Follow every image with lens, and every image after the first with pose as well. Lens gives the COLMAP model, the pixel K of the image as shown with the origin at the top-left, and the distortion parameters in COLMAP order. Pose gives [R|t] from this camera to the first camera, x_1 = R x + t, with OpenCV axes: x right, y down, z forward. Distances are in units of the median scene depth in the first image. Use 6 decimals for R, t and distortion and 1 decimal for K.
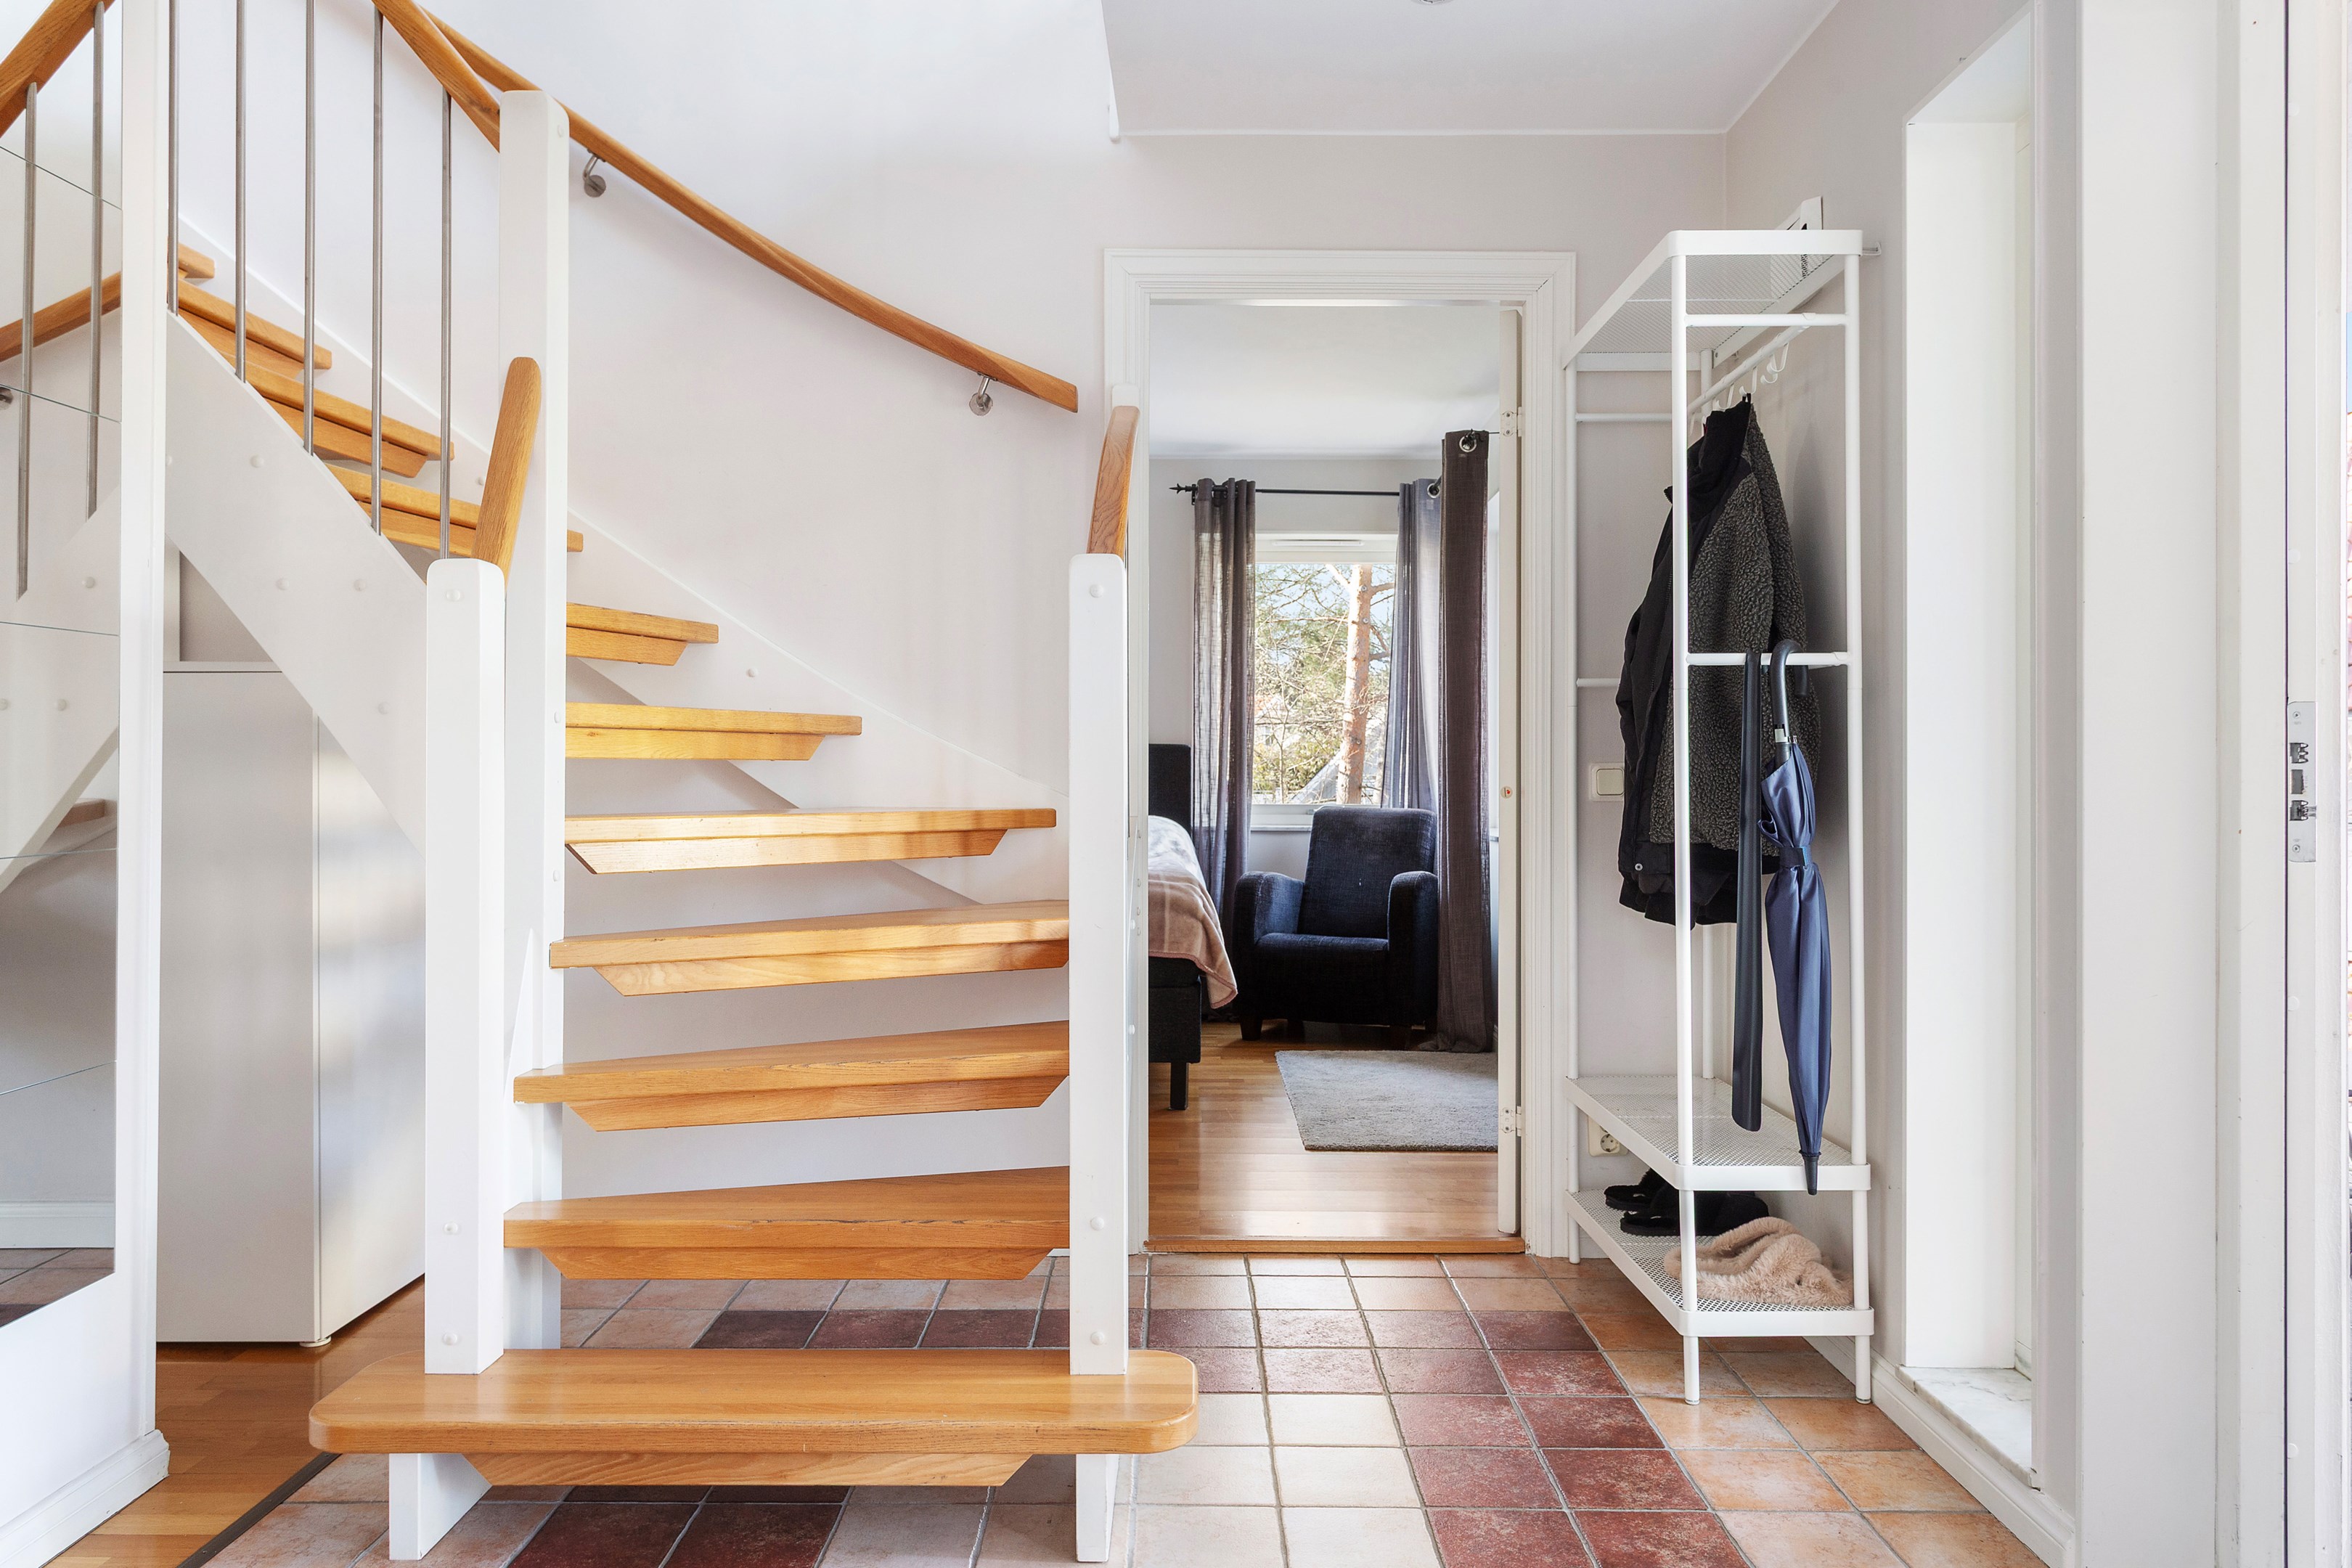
lens RADIAL K [[1598.2, 0, 1177.8], [0, 1598.2, 782.9], [0, 0, 1]] dist [-0.000209, -0.000035]
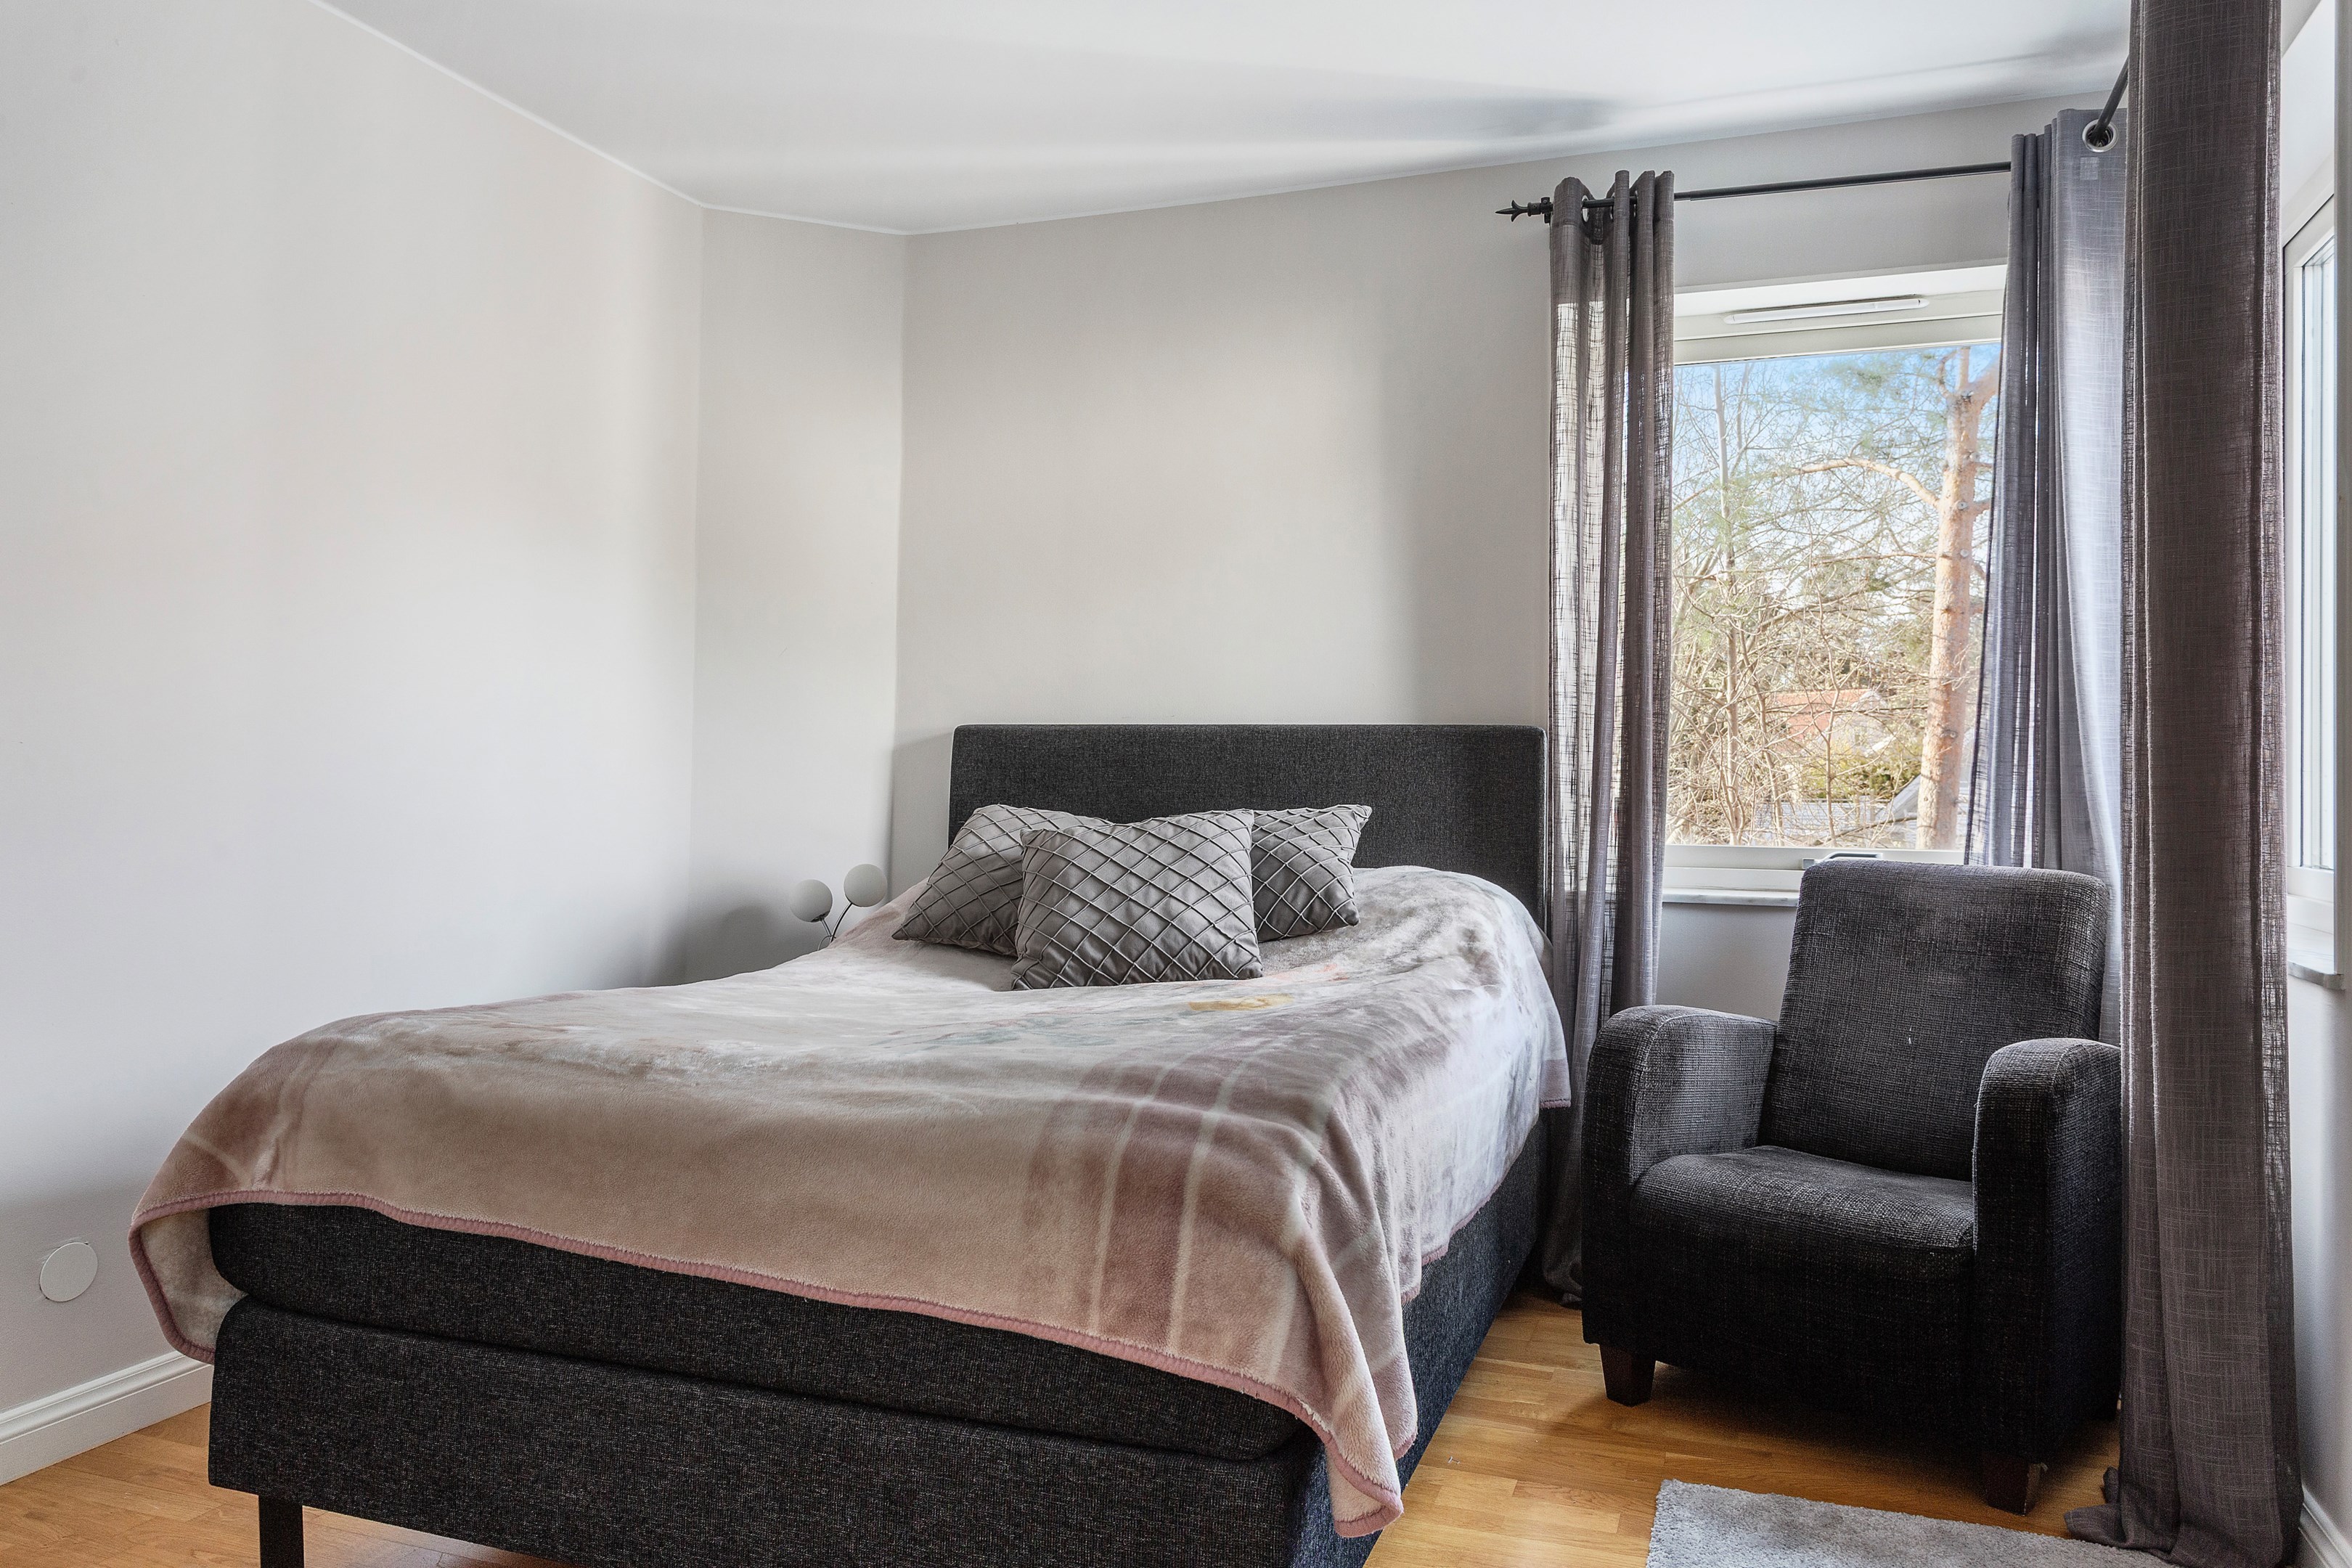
lens RADIAL K [[1602.1, 0, 1170.6], [0, 1602.1, 760.4], [0, 0, 1]] dist [0.001692, -0.001528]
pose [[0.938612, 0.001174, -0.344974, 0.073332], [-0.006705, 0.999867, -0.014843, -0.005203], [0.344911, 0.016245, 0.938495, 0.502574]]
